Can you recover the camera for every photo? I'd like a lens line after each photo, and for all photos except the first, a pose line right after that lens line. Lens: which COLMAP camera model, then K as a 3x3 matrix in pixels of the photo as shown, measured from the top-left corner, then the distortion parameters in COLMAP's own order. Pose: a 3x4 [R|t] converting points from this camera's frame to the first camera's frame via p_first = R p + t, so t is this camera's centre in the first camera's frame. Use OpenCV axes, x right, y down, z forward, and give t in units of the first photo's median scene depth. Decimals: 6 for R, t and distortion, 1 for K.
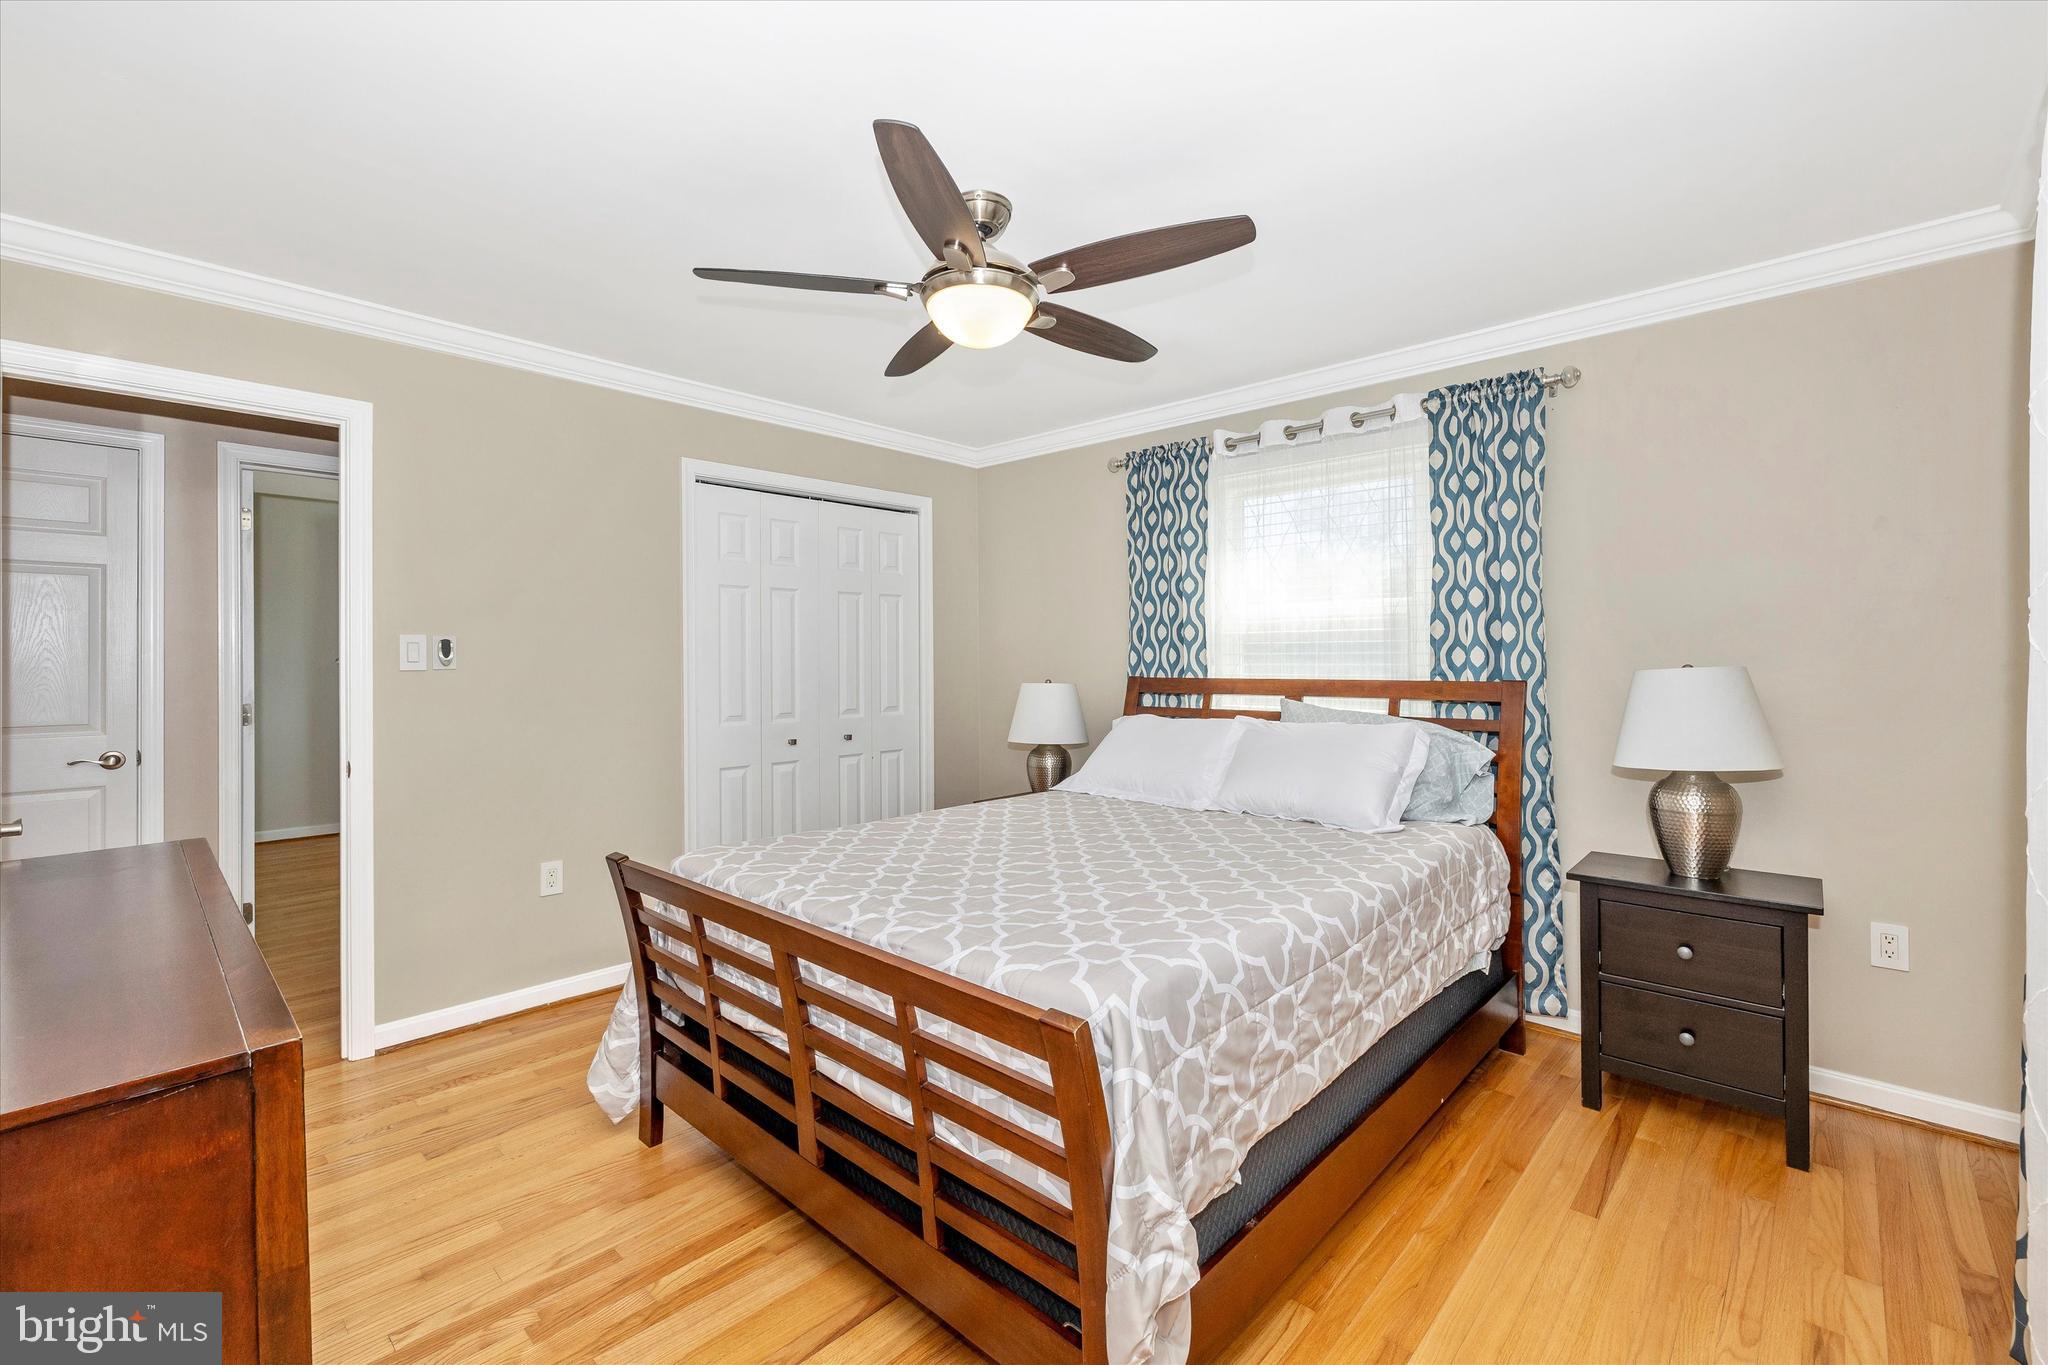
lens RADIAL K [[855.5, 0, 1026.2], [0, 855.5, 661.9], [0, 0, 1]] dist [-0.001287, 0.000281]
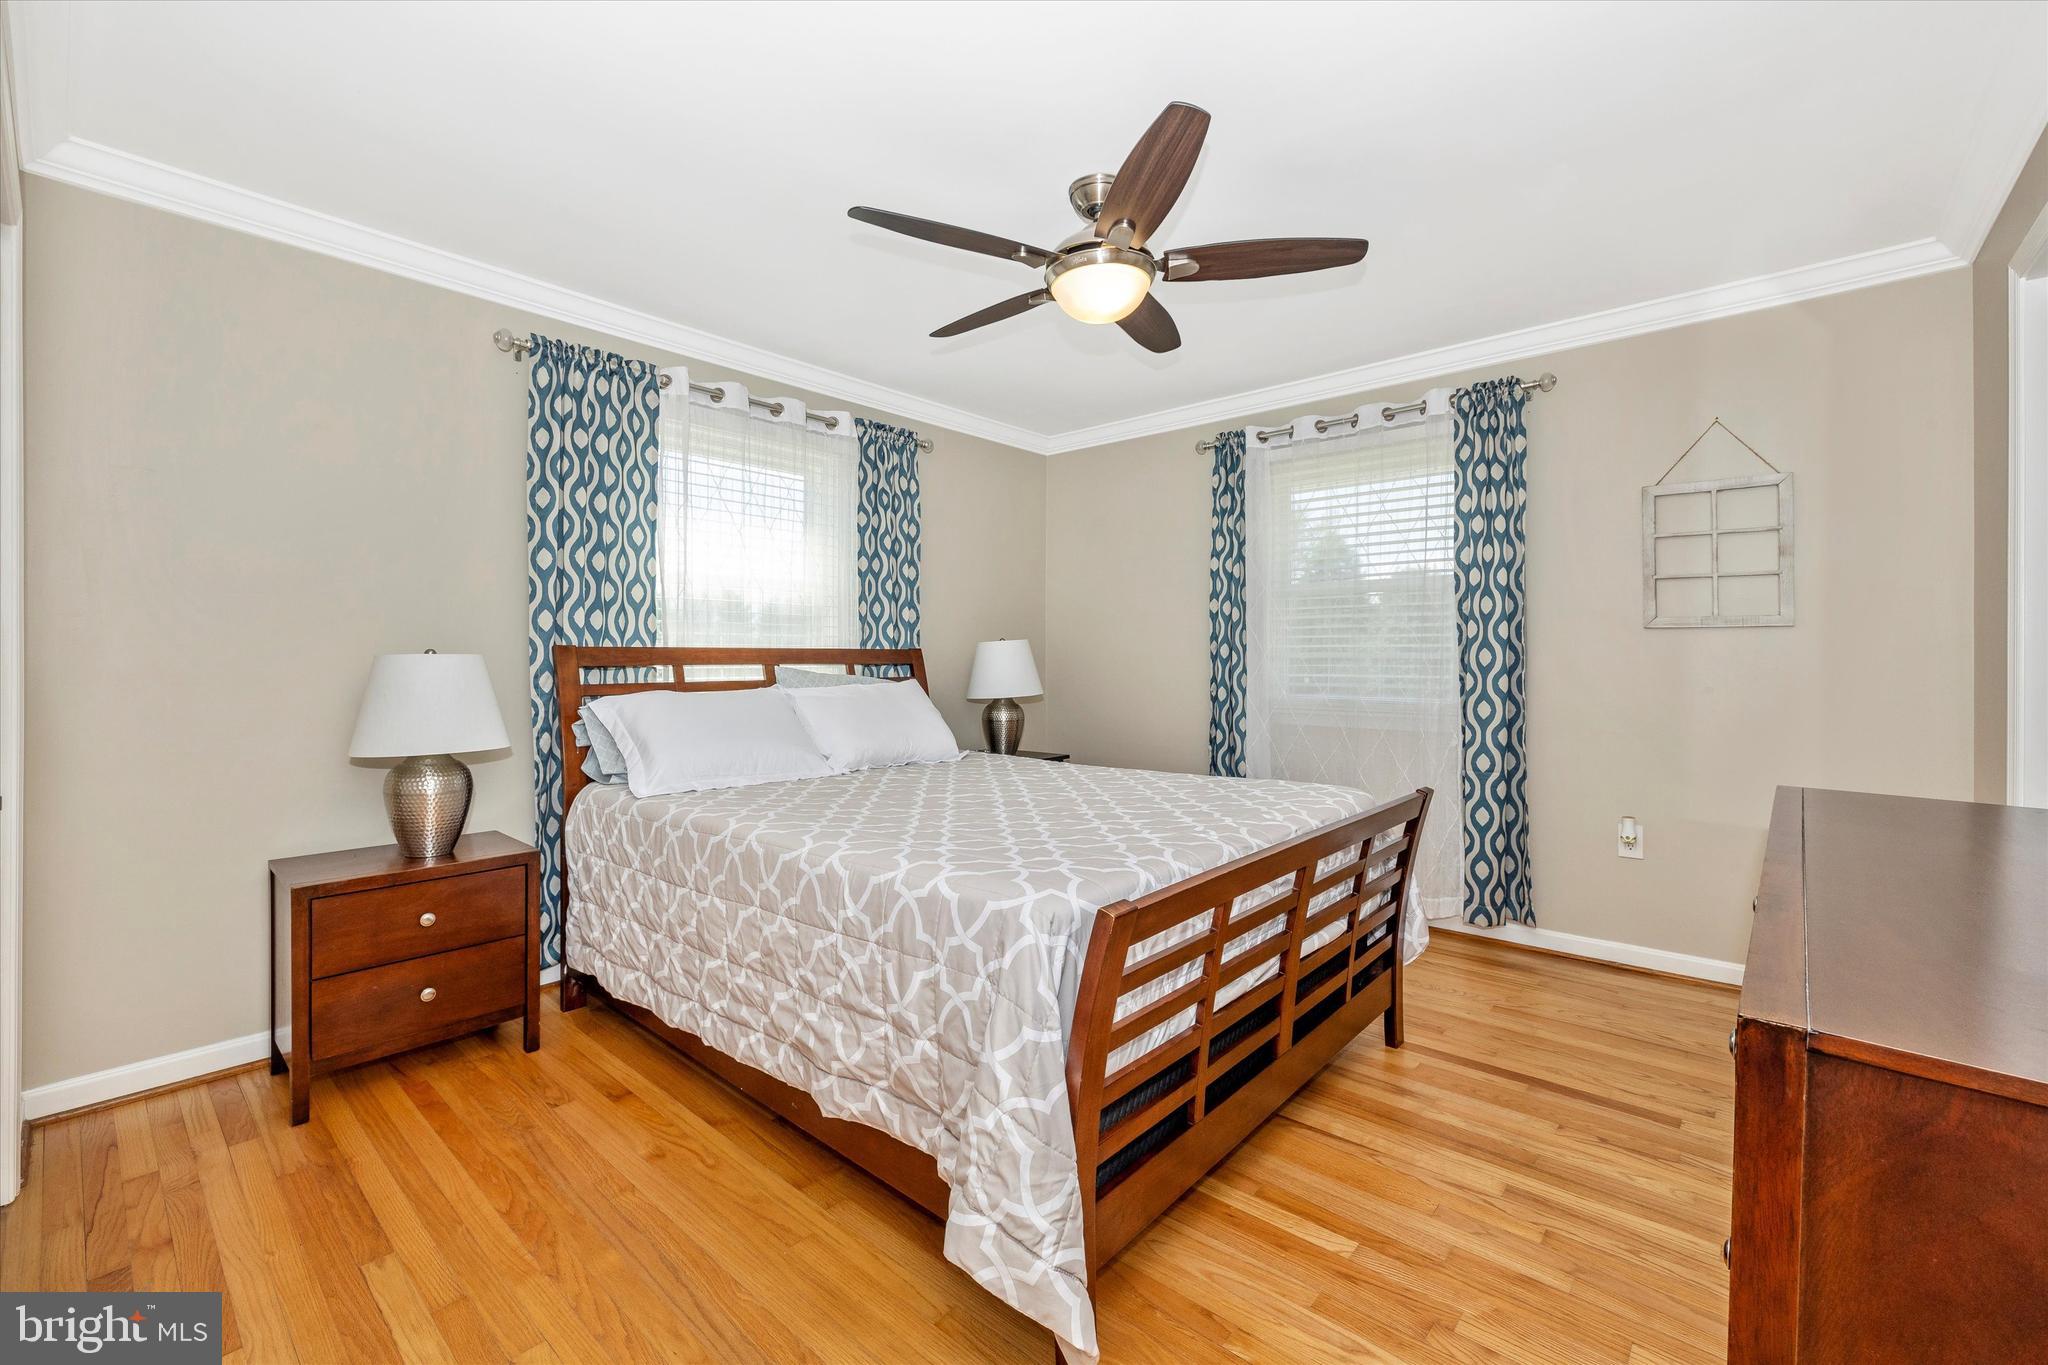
lens RADIAL K [[855.5, 0, 1026.2], [0, 855.5, 661.9], [0, 0, 1]] dist [-0.001287, 0.000281]
pose [[-0.013310, -0.000875, 0.999911, -0.705032], [0.001082, 0.999999, 0.000889, 0.035773], [-0.999911, 0.001094, -0.013309, 0.696229]]
